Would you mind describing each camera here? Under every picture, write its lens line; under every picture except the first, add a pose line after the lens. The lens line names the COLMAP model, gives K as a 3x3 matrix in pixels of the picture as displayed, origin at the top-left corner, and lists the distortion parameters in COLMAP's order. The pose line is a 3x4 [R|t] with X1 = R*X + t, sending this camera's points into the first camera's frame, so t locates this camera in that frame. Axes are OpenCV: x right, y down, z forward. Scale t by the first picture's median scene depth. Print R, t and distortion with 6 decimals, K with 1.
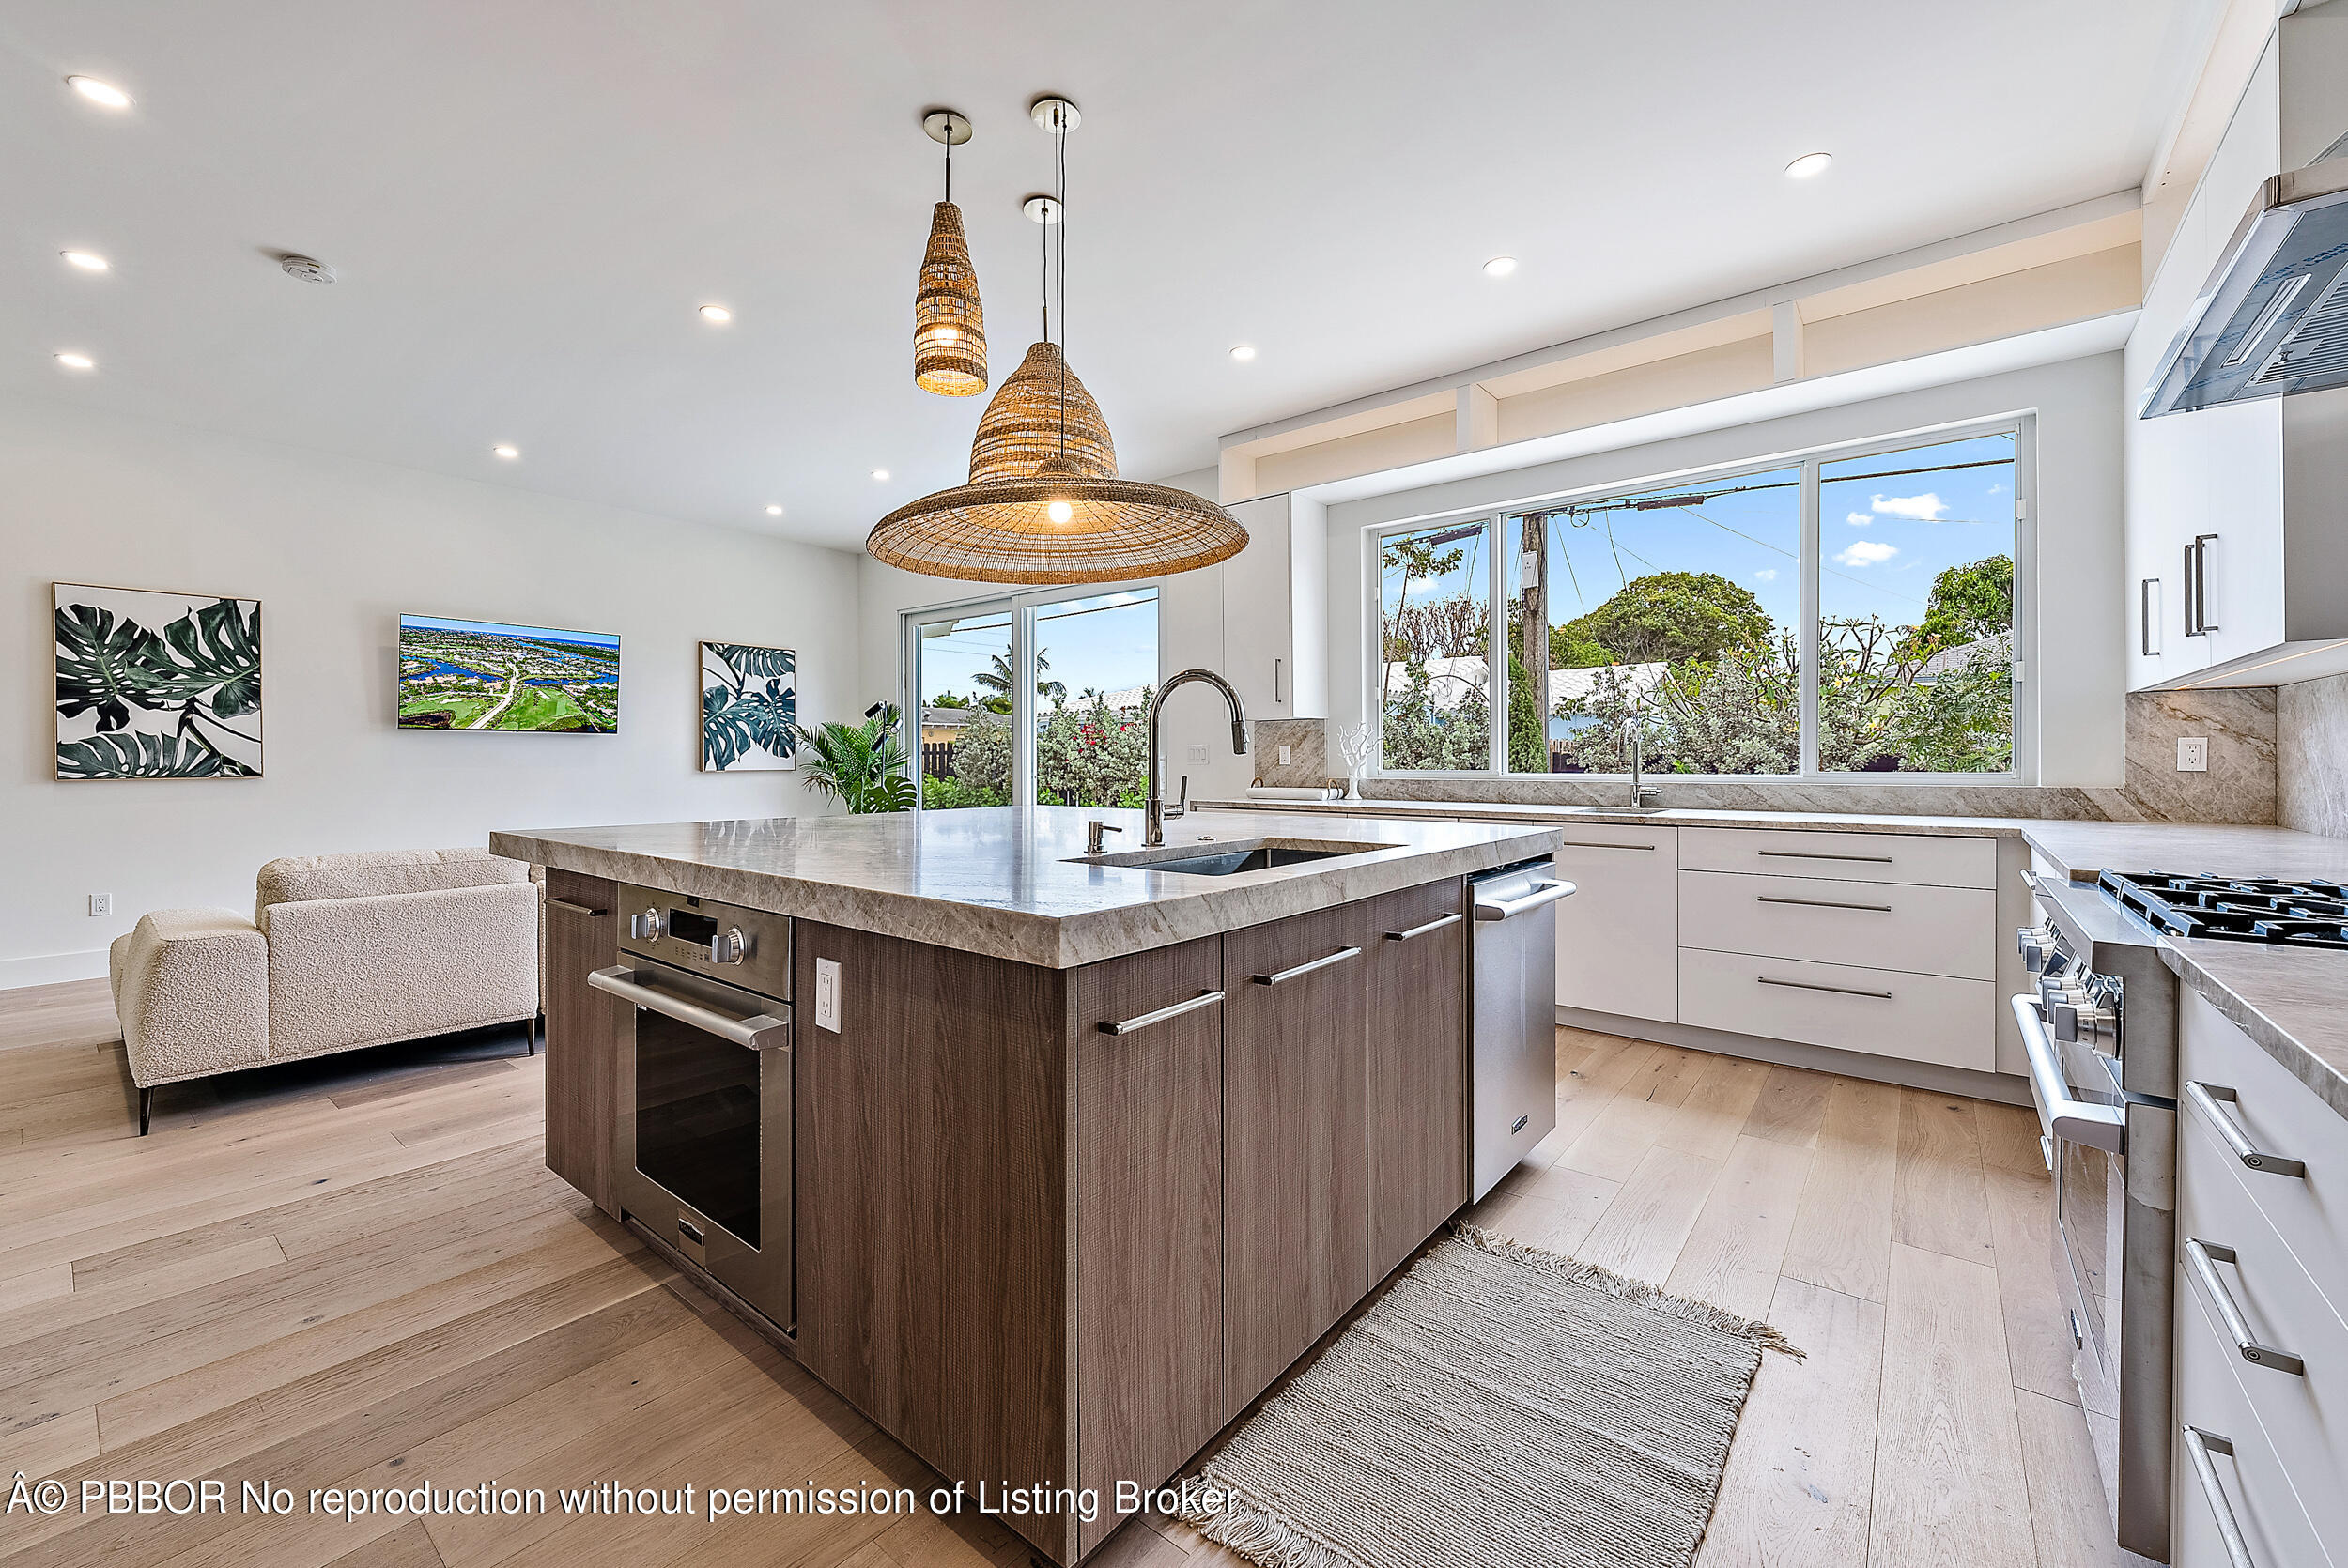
lens RADIAL K [[924.4, 0, 1154.4], [0, 924.4, 780.1], [0, 0, 1]] dist [-0.000442, 0.000409]
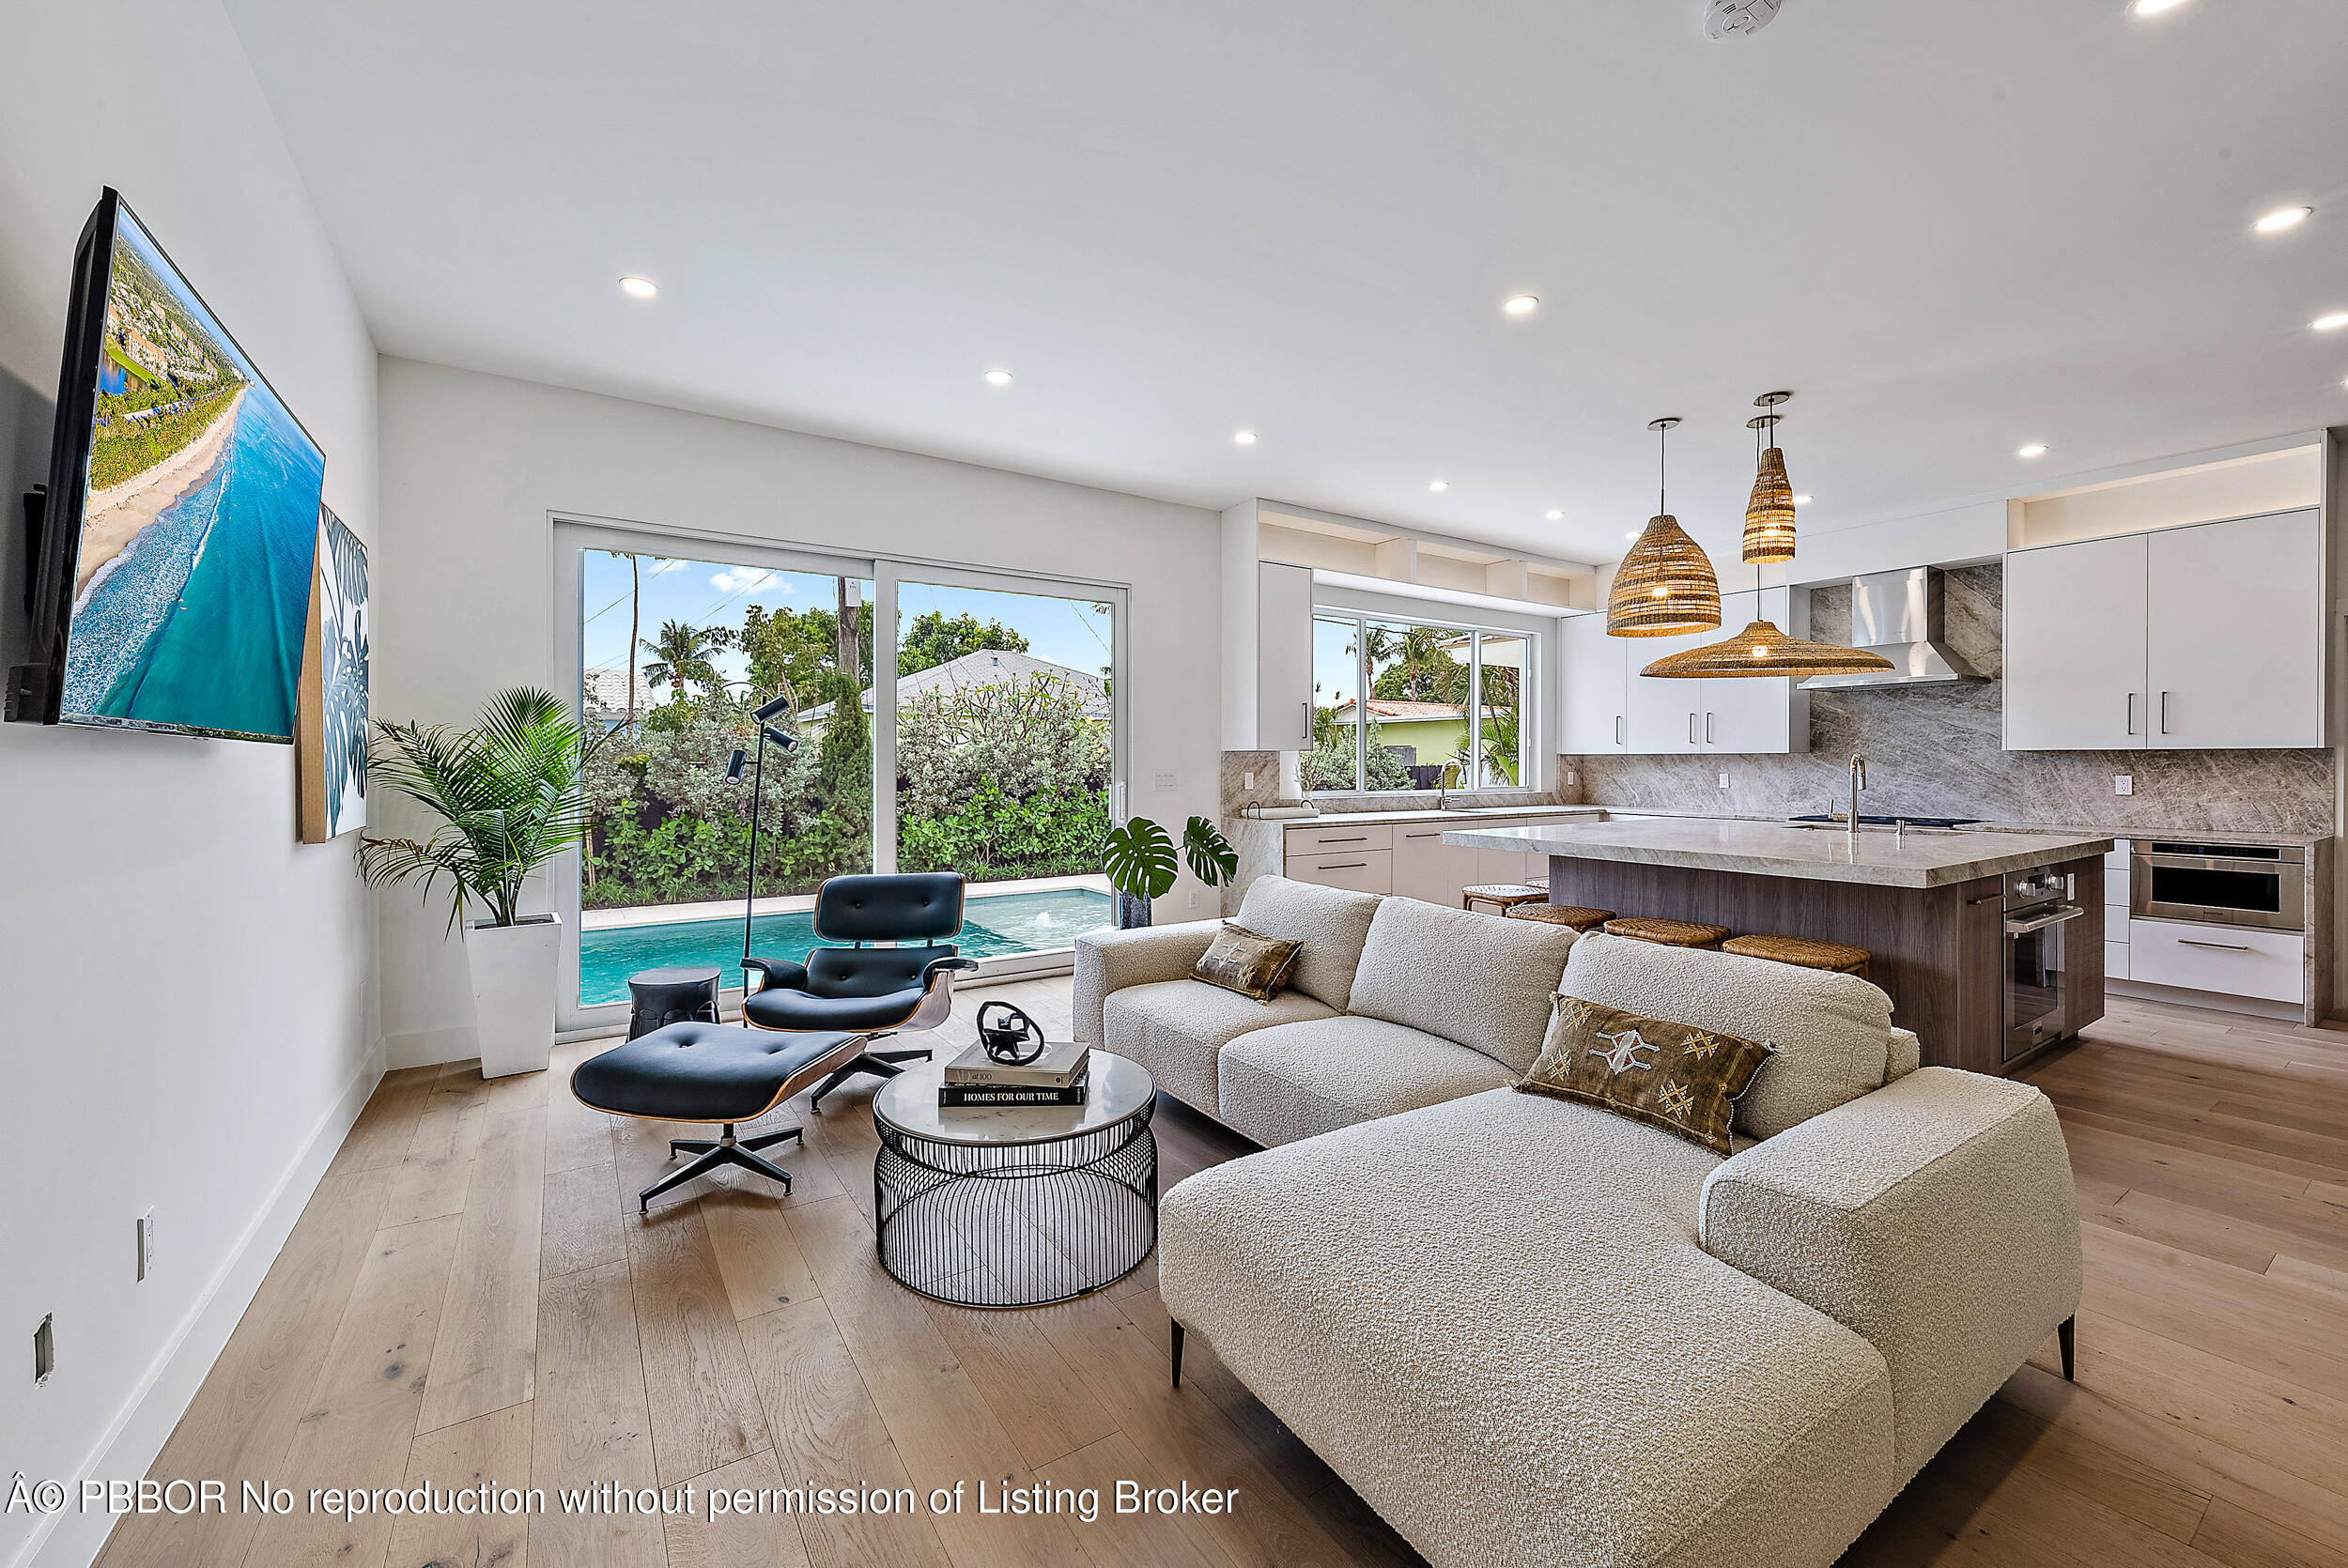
lens RADIAL K [[924.4, 0, 1177.4], [0, 924.4, 770.8], [0, 0, 1]] dist [-0.000442, 0.000409]
pose [[0.272913, -0.007329, 0.962011, -1.675634], [0.022581, 0.999744, 0.001210, -0.073404], [-0.961774, 0.021393, 0.273009, 1.307381]]
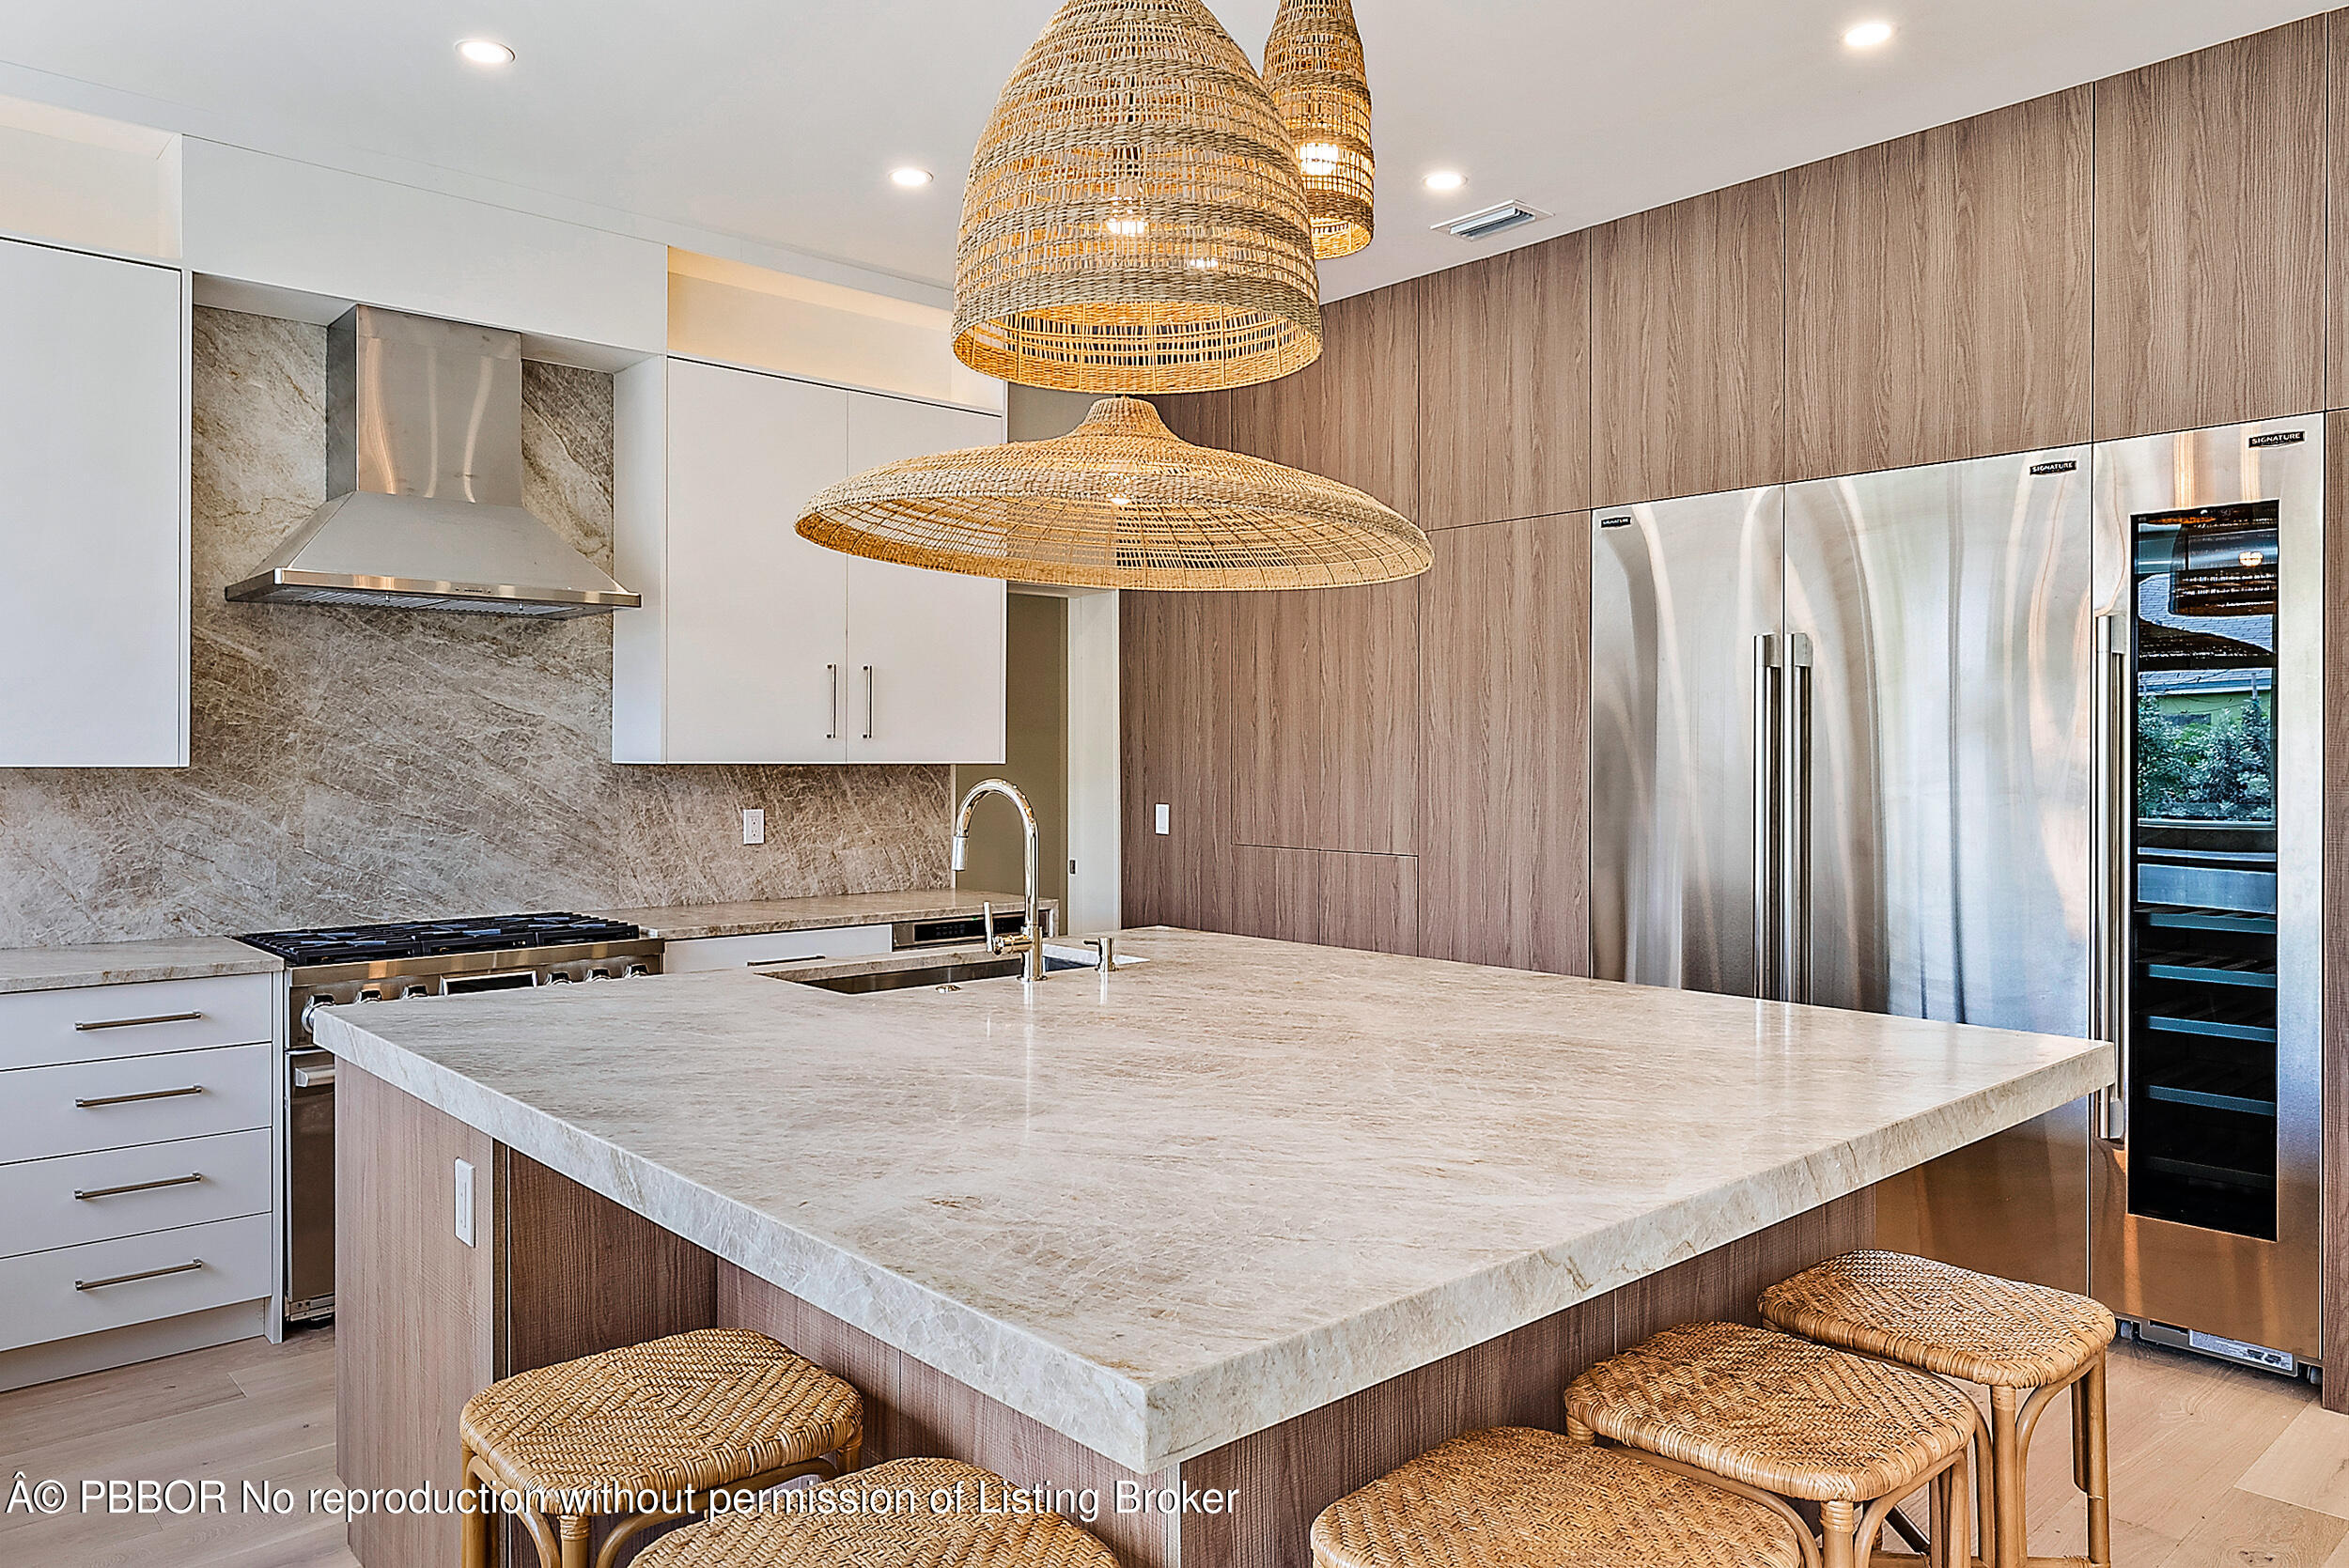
lens RADIAL K [[1571.4, 0, 1174.6], [0, 1571.4, 778.3], [0, 0, 1]] dist [0.003499, 0.000129]
pose [[-0.991876, 0.010177, 0.126799, -0.201845], [0.013475, 0.999592, 0.025177, -0.089650], [-0.126491, 0.026681, -0.991609, 1.645369]]
